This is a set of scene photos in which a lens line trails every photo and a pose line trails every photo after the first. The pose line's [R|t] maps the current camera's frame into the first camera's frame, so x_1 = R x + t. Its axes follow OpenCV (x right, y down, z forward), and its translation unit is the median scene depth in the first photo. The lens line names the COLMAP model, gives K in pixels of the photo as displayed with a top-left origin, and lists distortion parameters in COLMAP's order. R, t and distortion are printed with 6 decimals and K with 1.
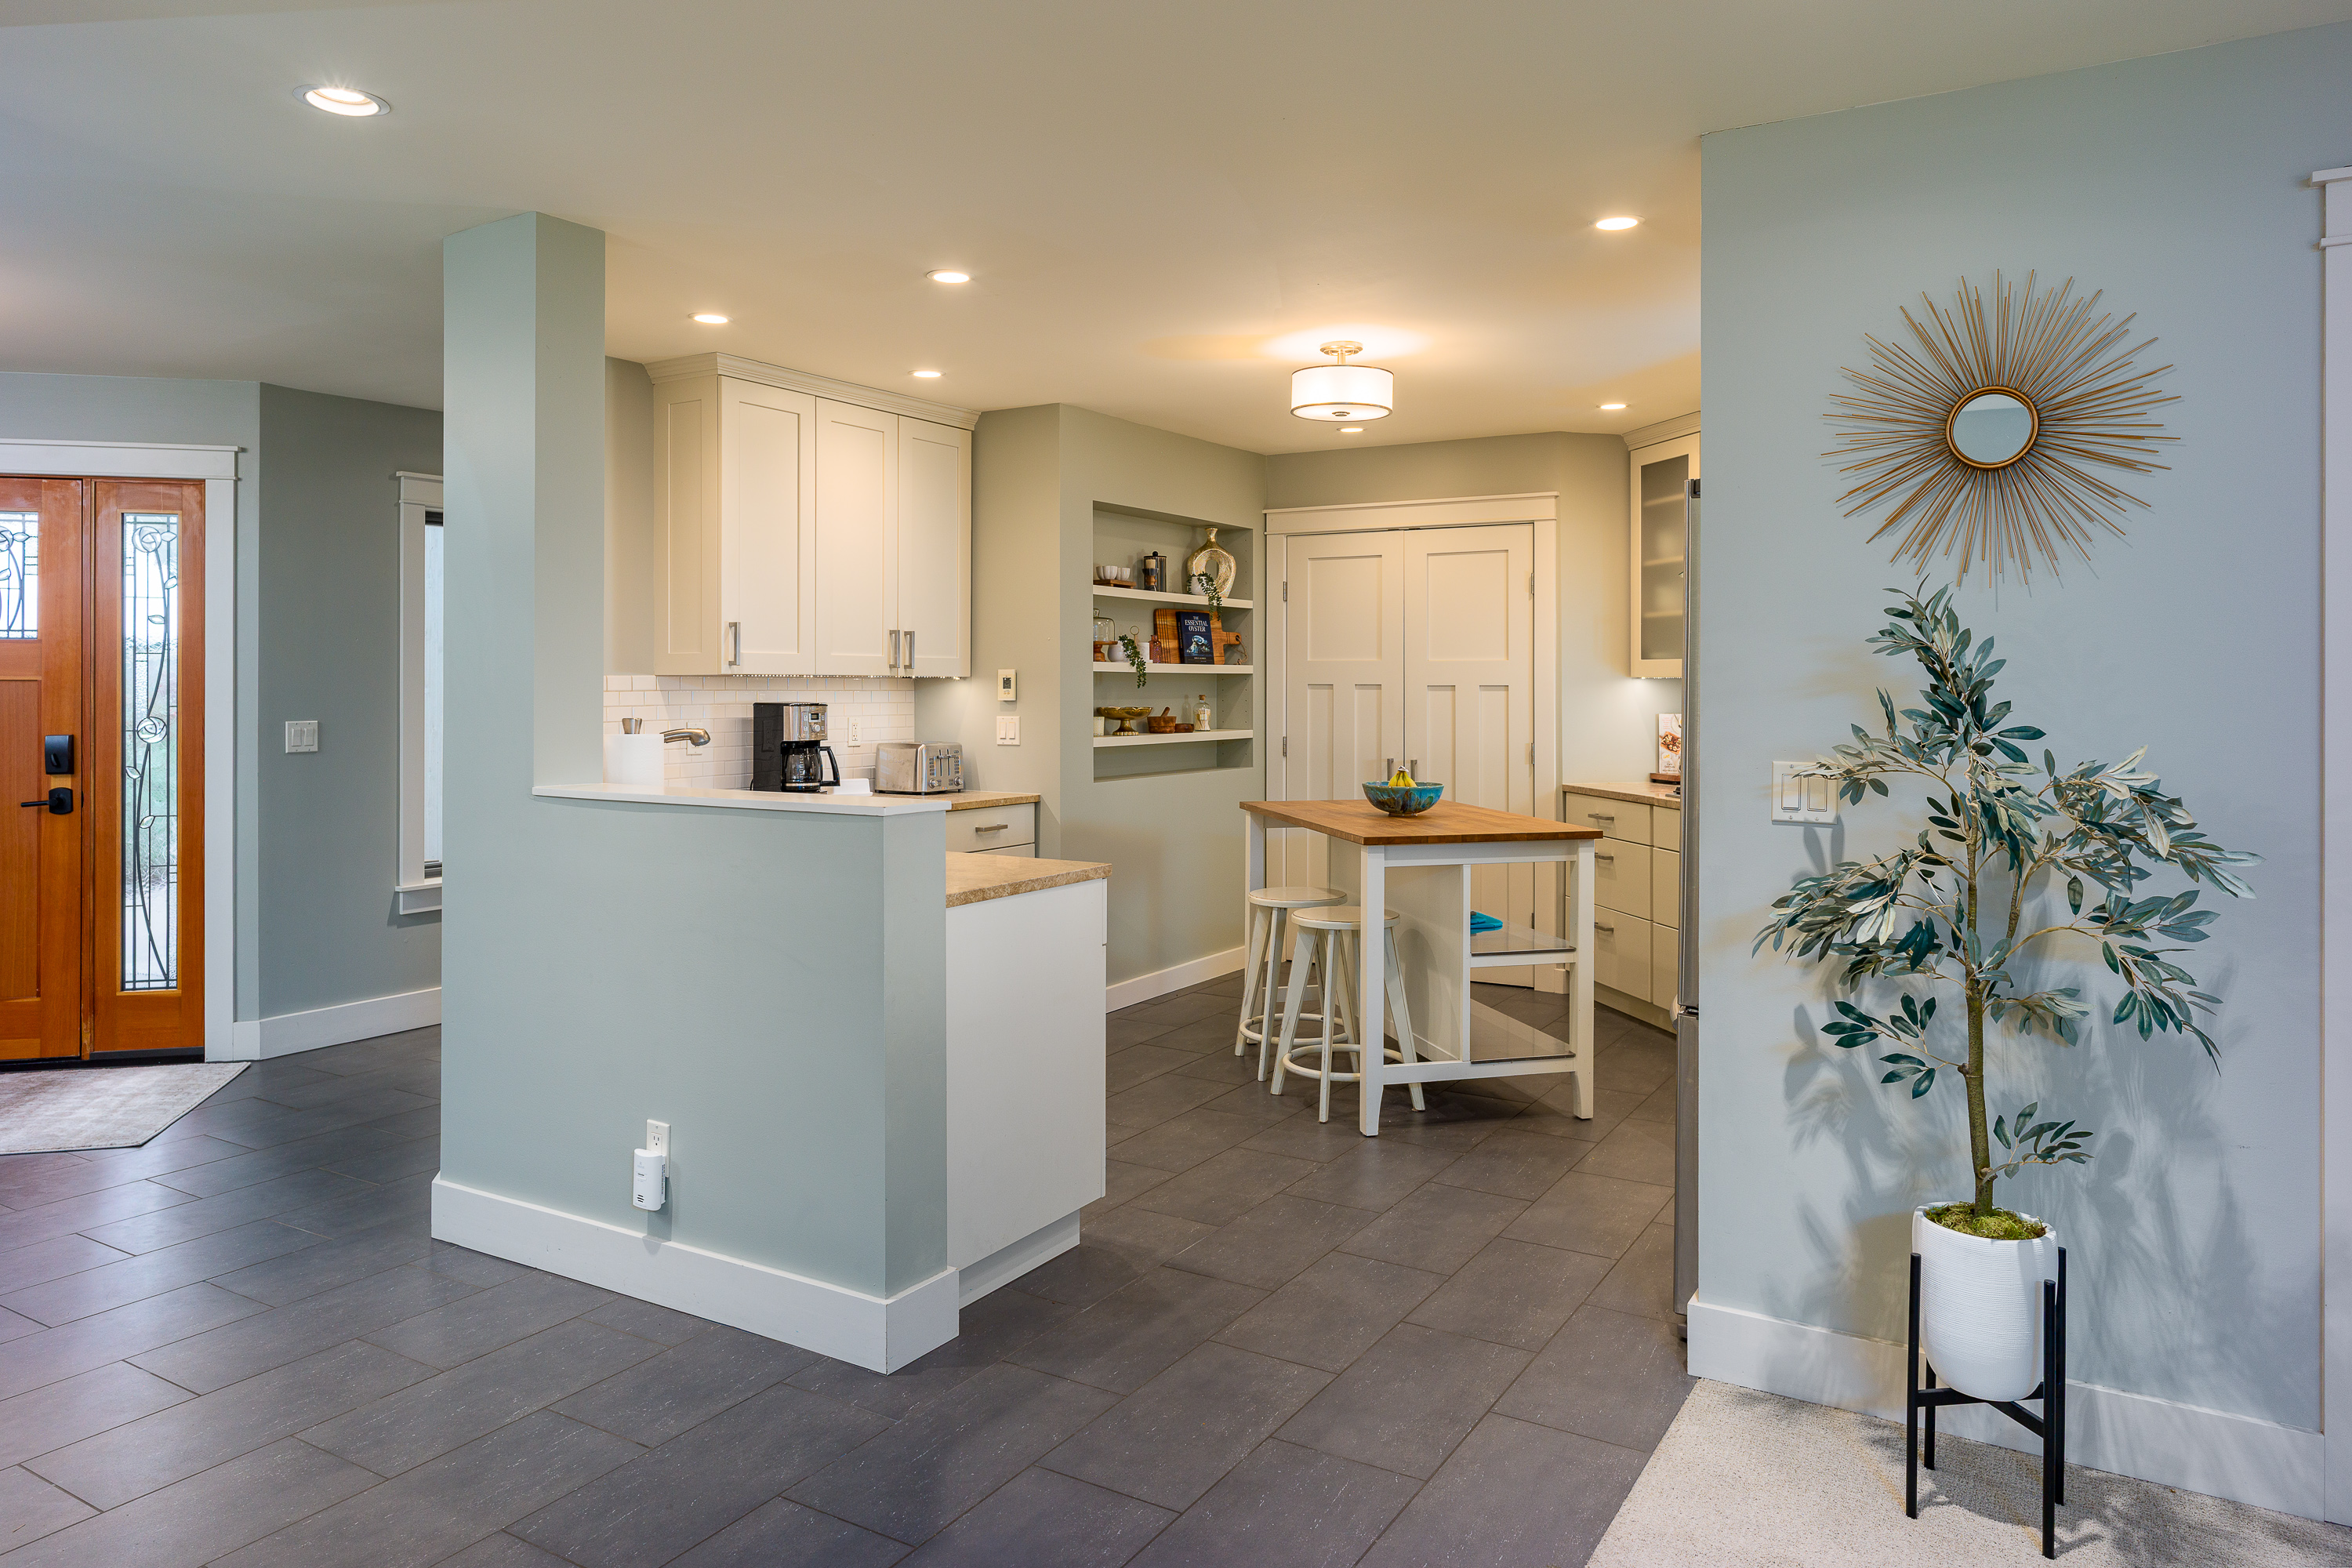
lens RADIAL K [[1558.0, 0, 1196.5], [0, 1558.0, 675.8], [0, 0, 1]] dist [-0.016869, 0.002878]
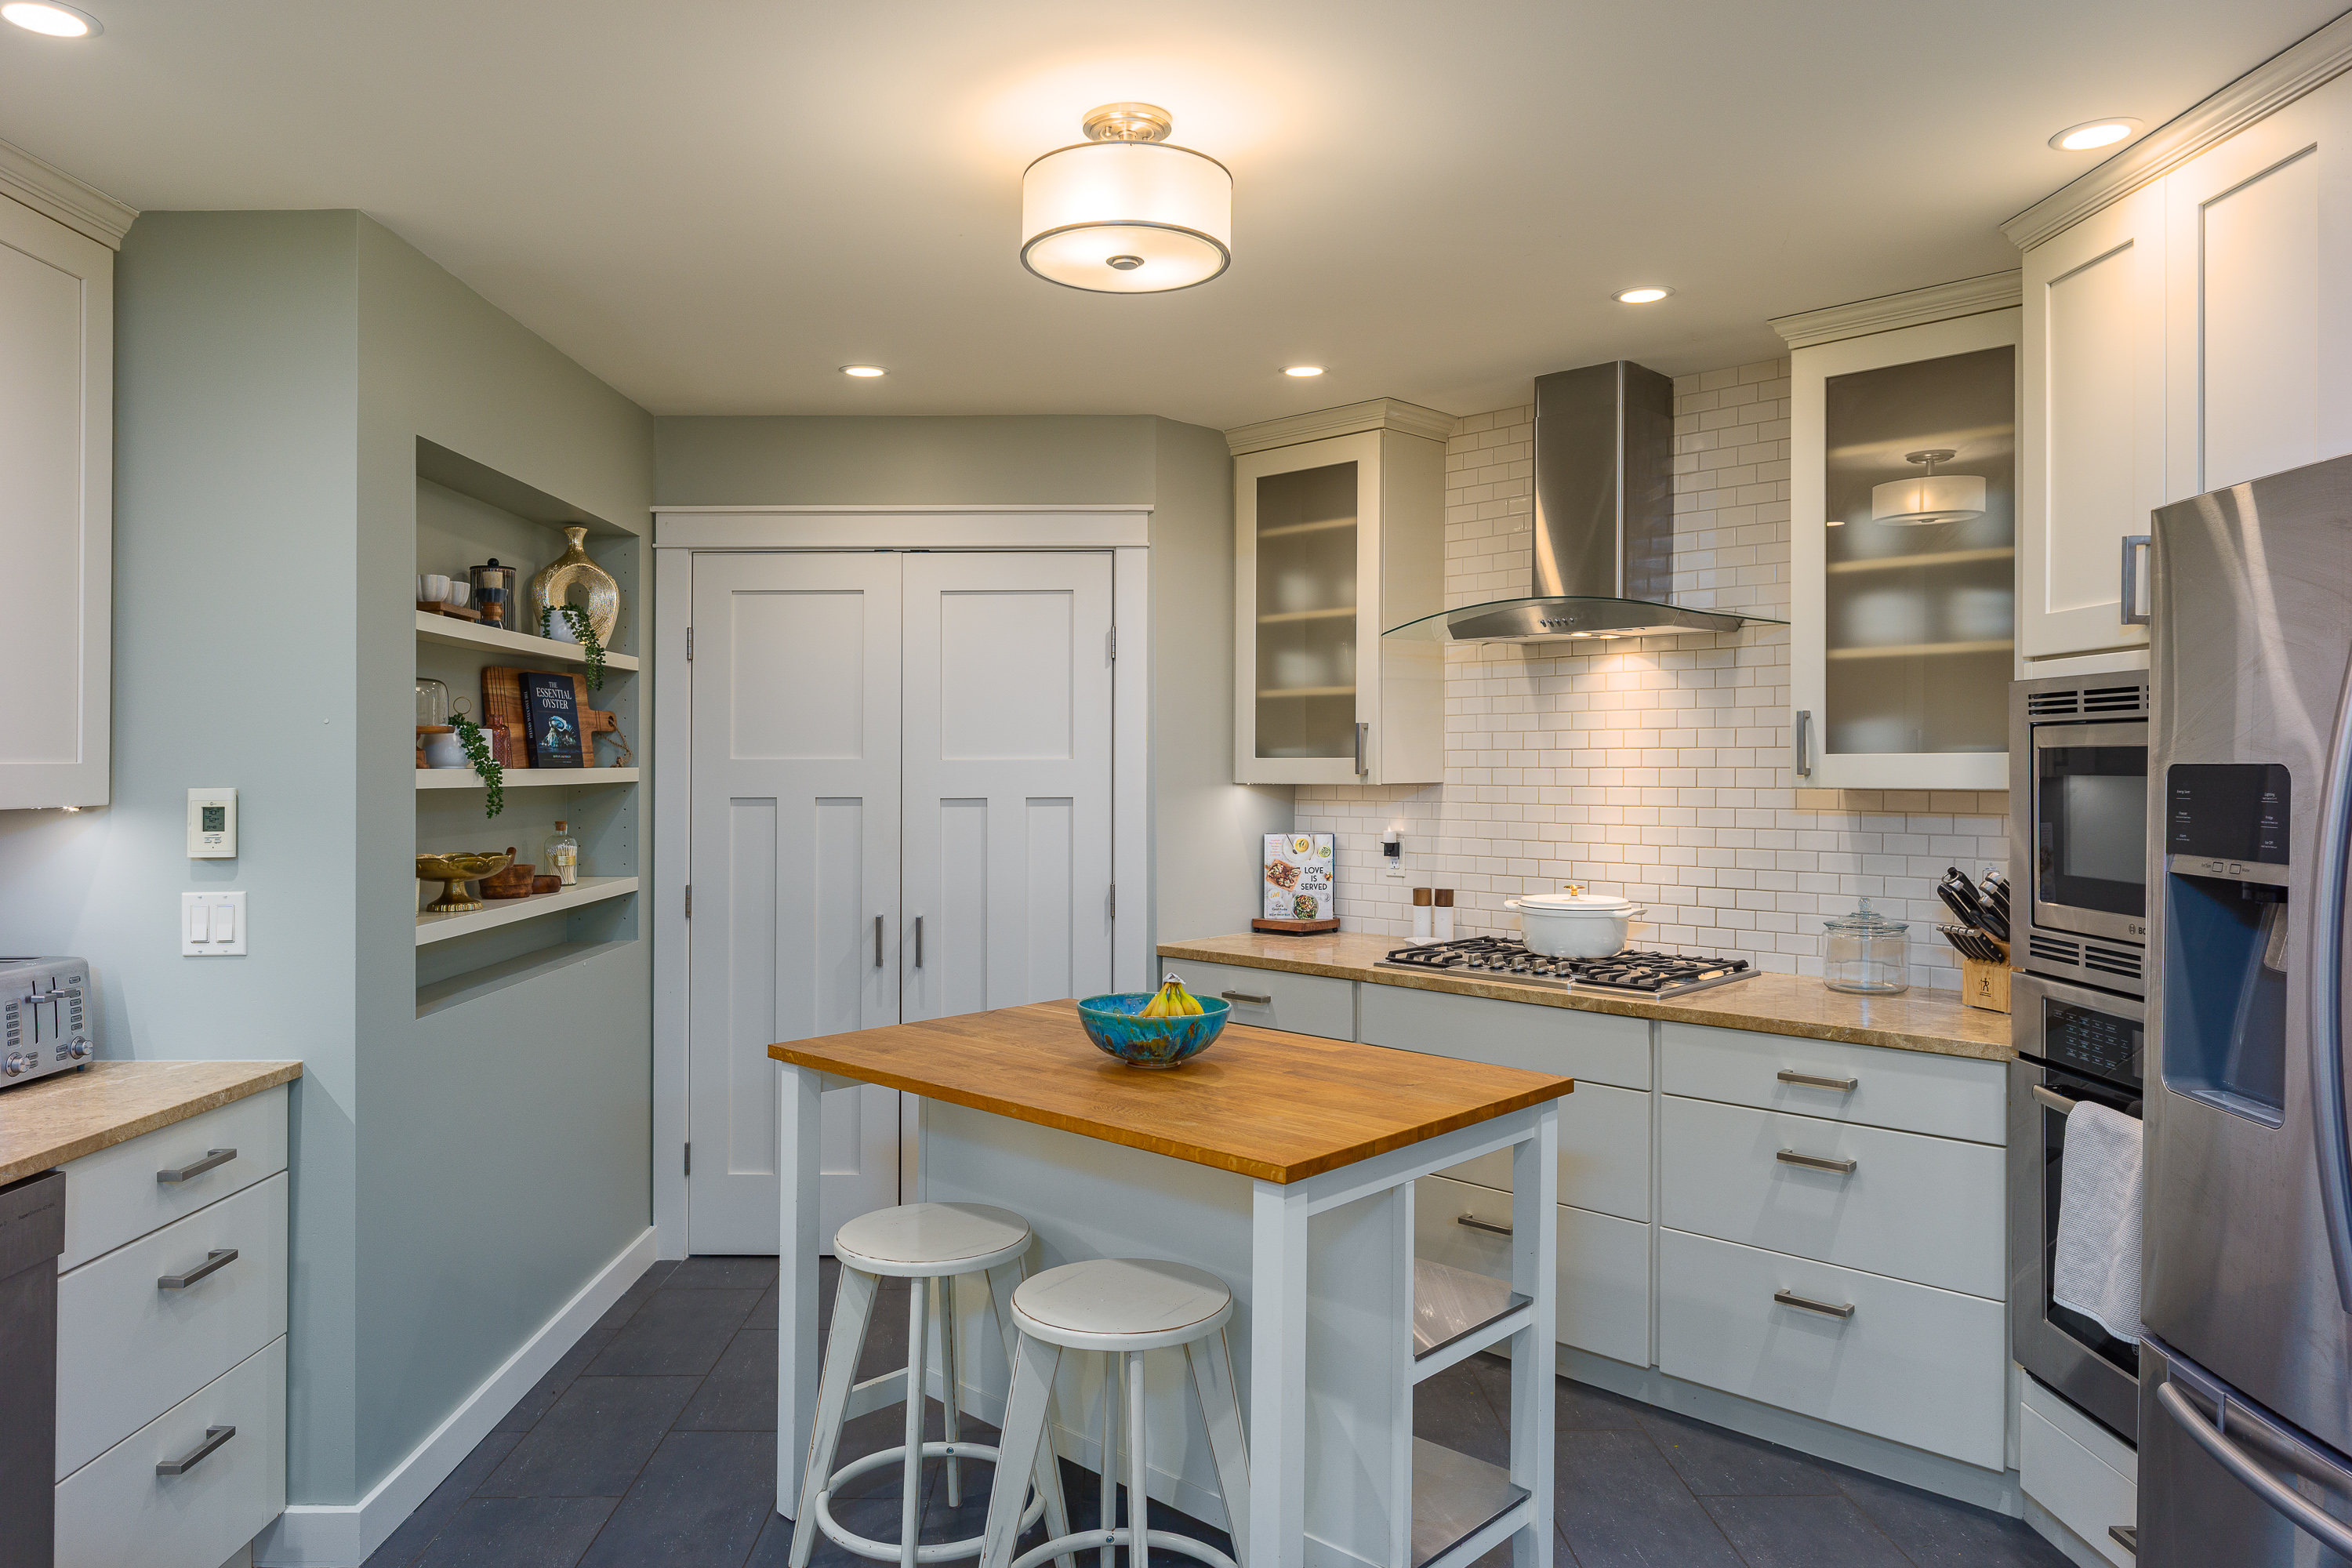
lens RADIAL K [[1558.0, 0, 1174.7], [0, 1558.0, 759.8], [0, 0, 1]] dist [-0.016869, 0.002878]
pose [[0.849630, -0.002992, 0.527371, -0.112829], [0.001671, 0.999994, 0.002981, -0.012224], [-0.527377, -0.001652, 0.849630, 0.442841]]
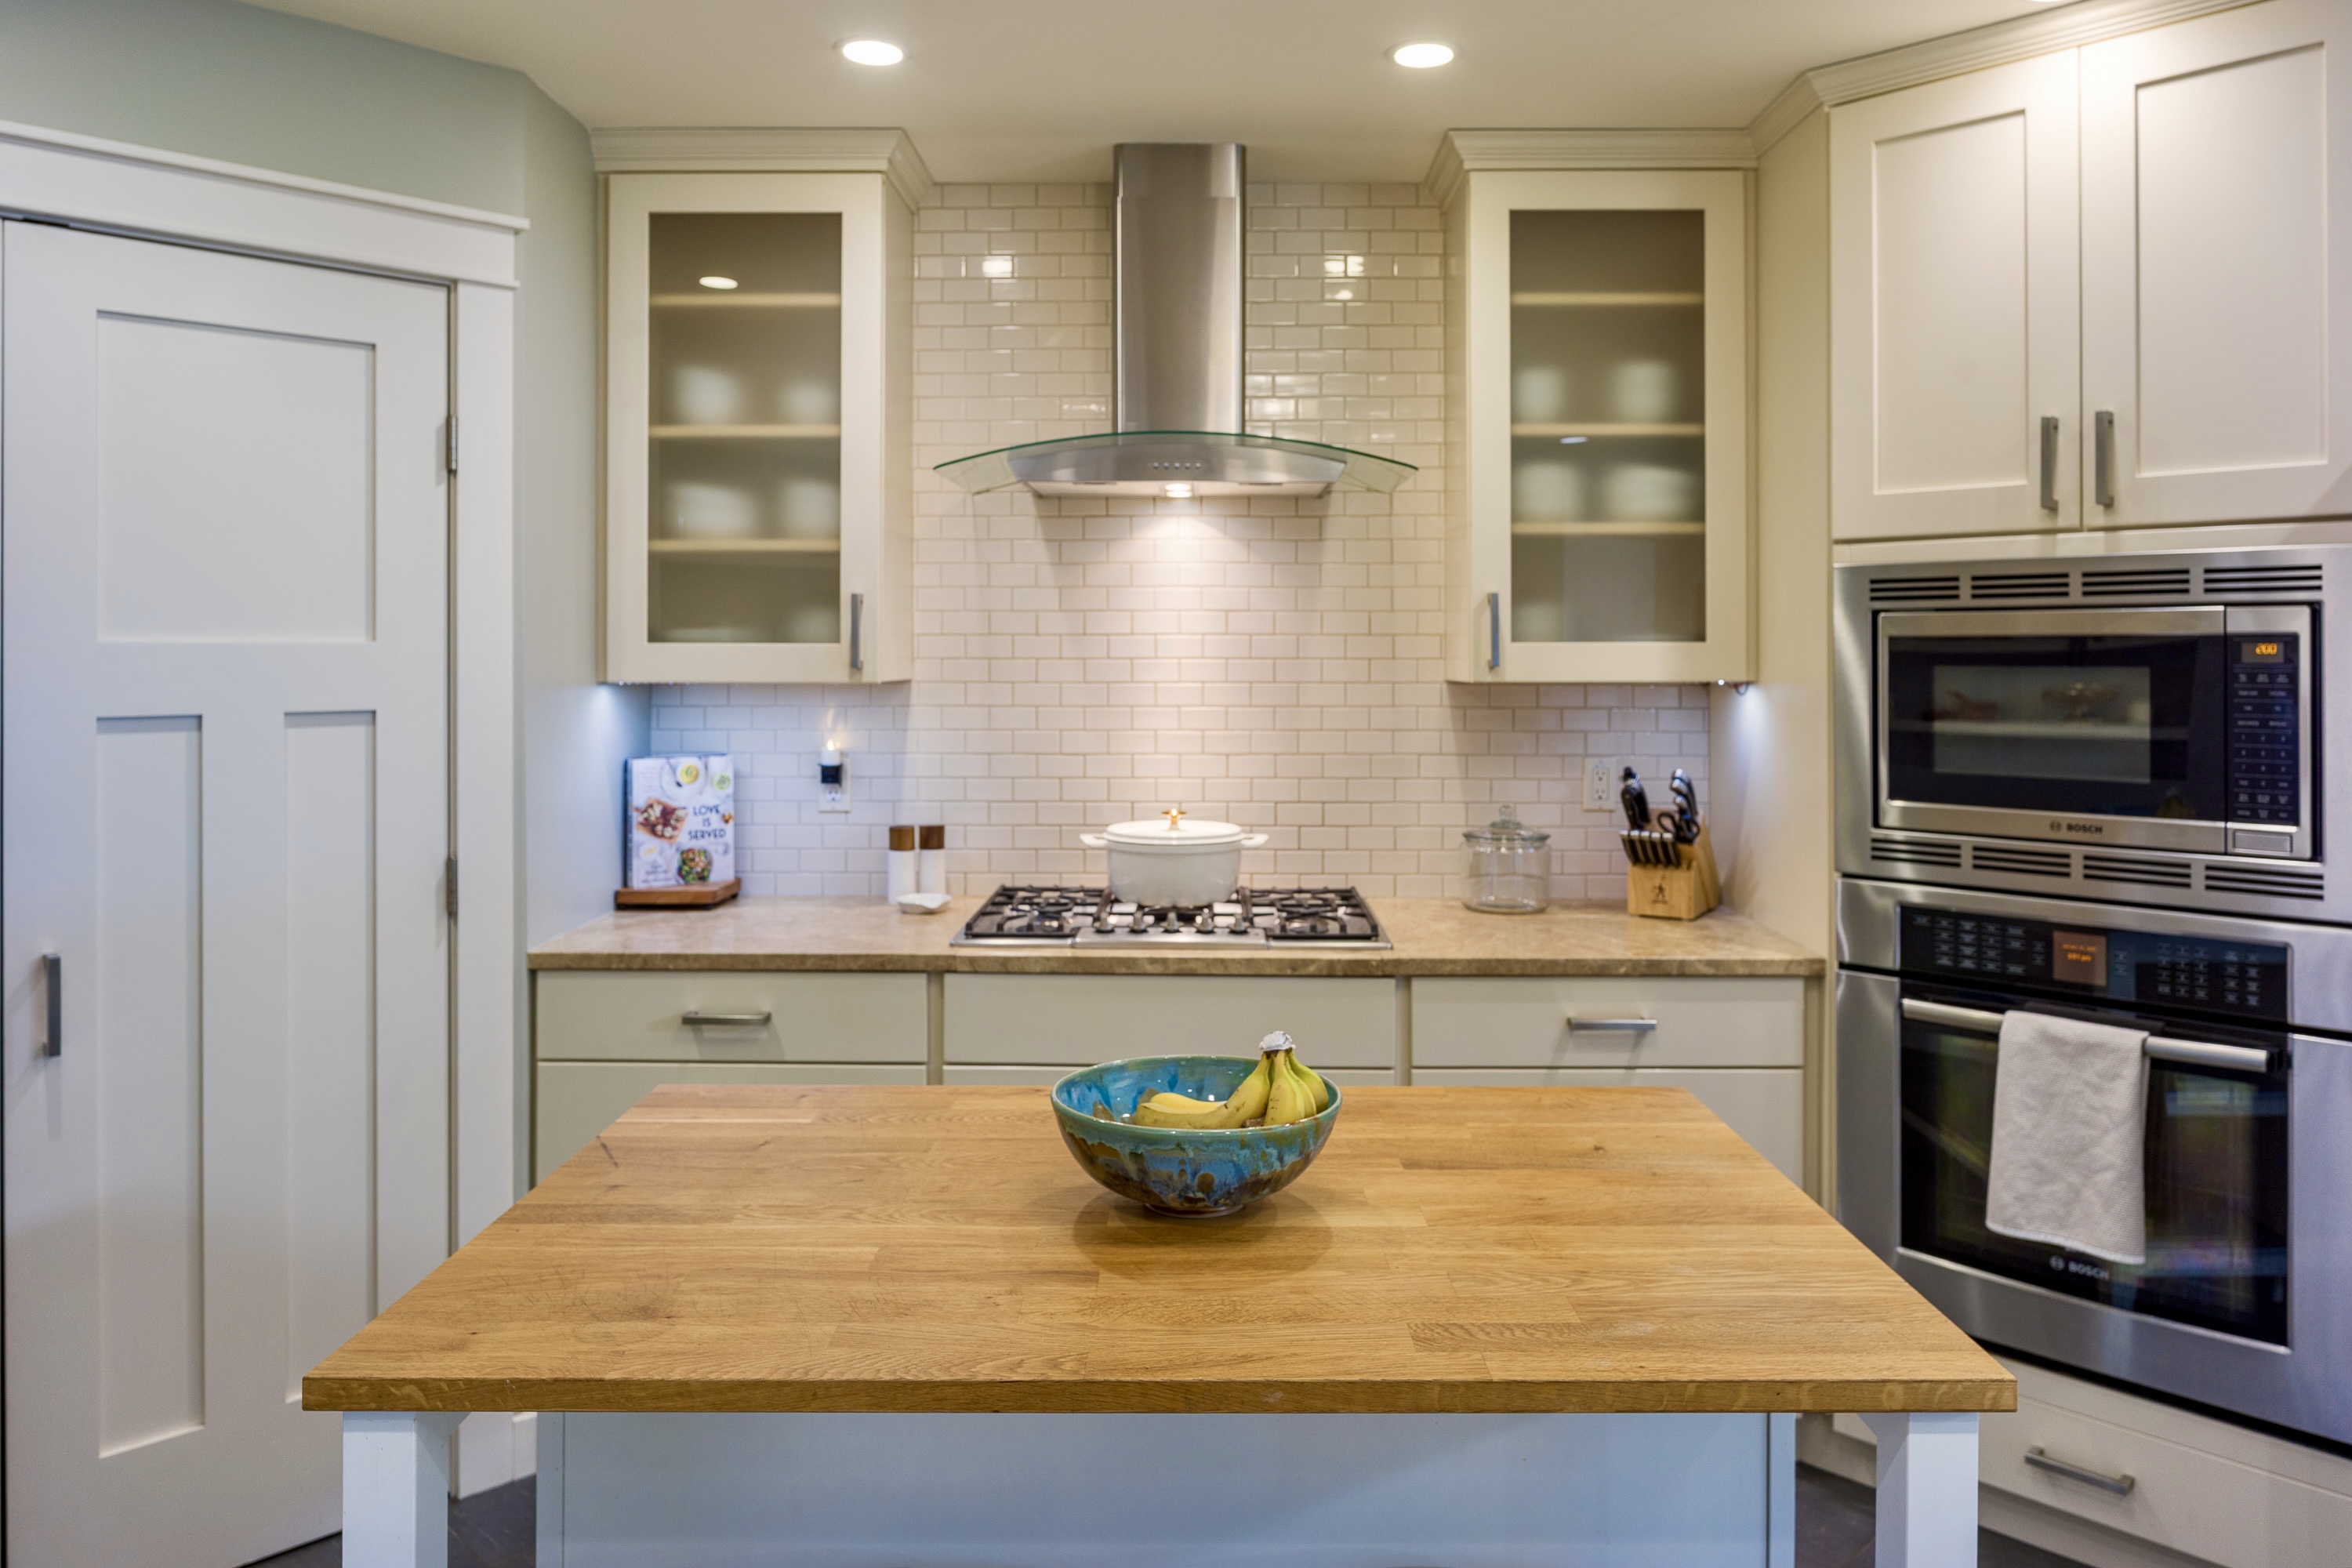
lens RADIAL K [[1558.0, 0, 1150.3], [0, 1558.0, 653.1], [0, 0, 1]] dist [-0.016869, 0.002878]
pose [[0.241718, -0.000256, 0.970346, -0.117834], [-0.004210, 0.999990, 0.001313, -0.009259], [-0.970337, -0.004402, 0.241715, 0.769878]]
